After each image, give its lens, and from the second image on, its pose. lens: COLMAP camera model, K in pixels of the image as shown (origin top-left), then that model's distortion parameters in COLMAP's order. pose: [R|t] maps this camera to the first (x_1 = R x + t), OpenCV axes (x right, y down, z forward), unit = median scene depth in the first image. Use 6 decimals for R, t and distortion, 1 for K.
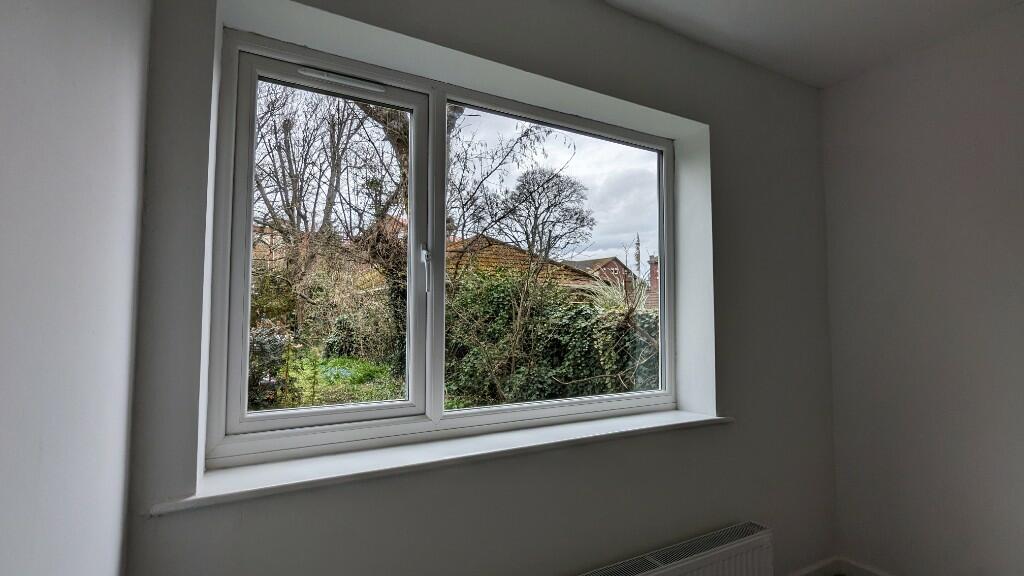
lens RADIAL K [[478.6, 0, 512.0], [0, 478.6, 288.0], [0, 0, 1]] dist [-0.000551, -0.000701]
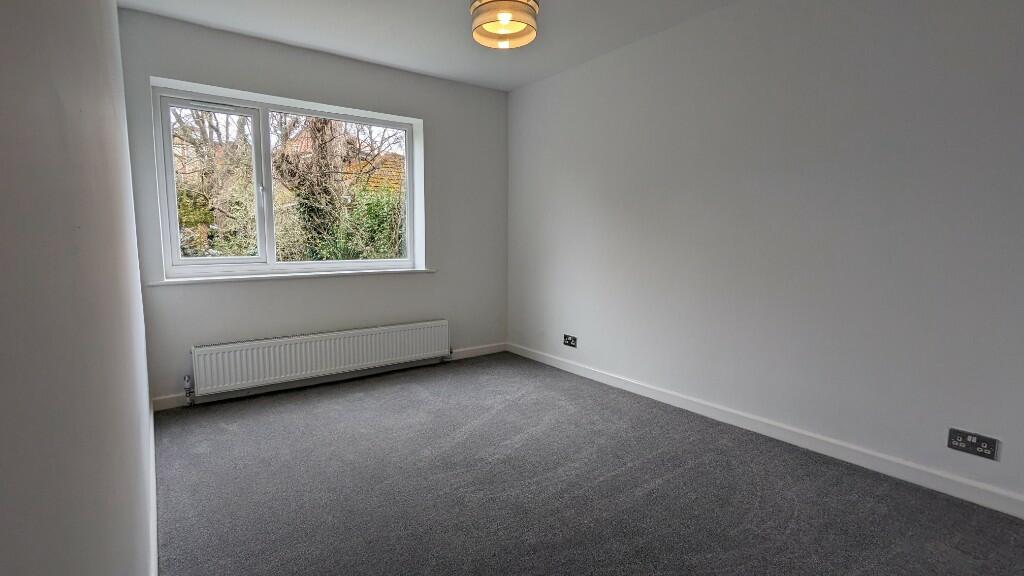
lens RADIAL K [[478.6, 0, 512.0], [0, 478.6, 288.0], [0, 0, 1]] dist [-0.000551, -0.000701]
pose [[0.992544, -0.010680, 0.121419, 0.437204], [-0.010255, 0.985305, 0.170497, -0.004793], [-0.121456, -0.170471, 0.977849, -0.861713]]
